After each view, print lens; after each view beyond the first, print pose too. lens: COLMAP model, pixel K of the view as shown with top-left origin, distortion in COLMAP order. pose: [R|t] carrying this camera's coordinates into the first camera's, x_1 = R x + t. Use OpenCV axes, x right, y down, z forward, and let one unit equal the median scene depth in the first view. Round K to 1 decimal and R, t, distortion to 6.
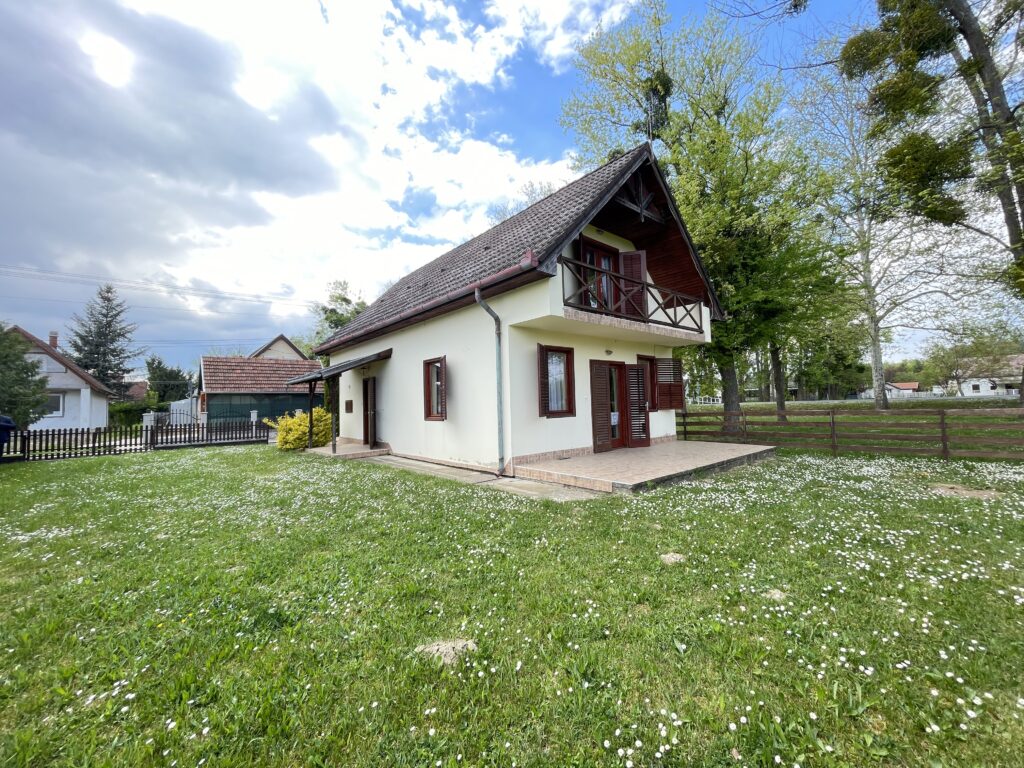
lens RADIAL K [[410.7, 0, 512.0], [0, 410.7, 384.0], [0, 0, 1]] dist [-0.003058, -0.000277]
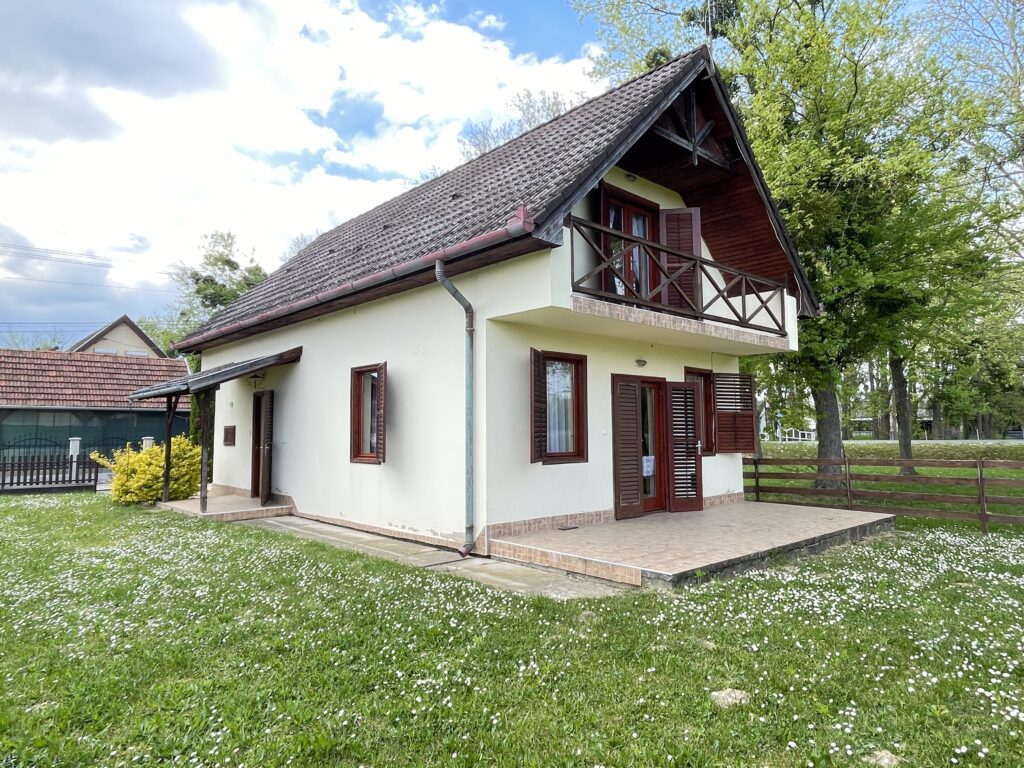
lens RADIAL K [[648.1, 0, 508.8], [0, 648.1, 381.2], [0, 0, 1]] dist [-0.003213, -0.000249]
pose [[0.999302, 0.024802, 0.027918, 0.000581], [-0.023932, 0.999231, -0.031069, -0.011574], [-0.028667, 0.030379, 0.999127, -0.008987]]
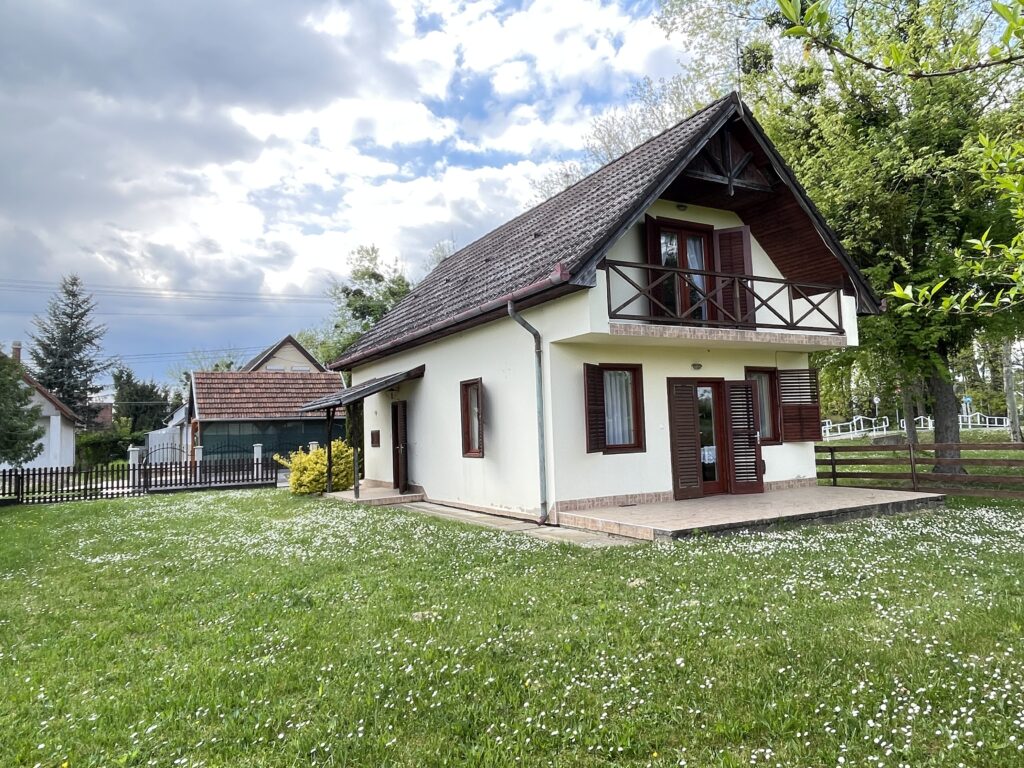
lens RADIAL K [[697.2, 0, 512.0], [0, 697.2, 384.0], [0, 0, 1]] dist [0.000433, -0.000612]
pose [[0.980317, -0.020211, -0.196390, 0.150931], [0.017073, 0.999698, -0.017657, -0.027675], [0.196688, 0.013956, 0.980367, -0.309460]]
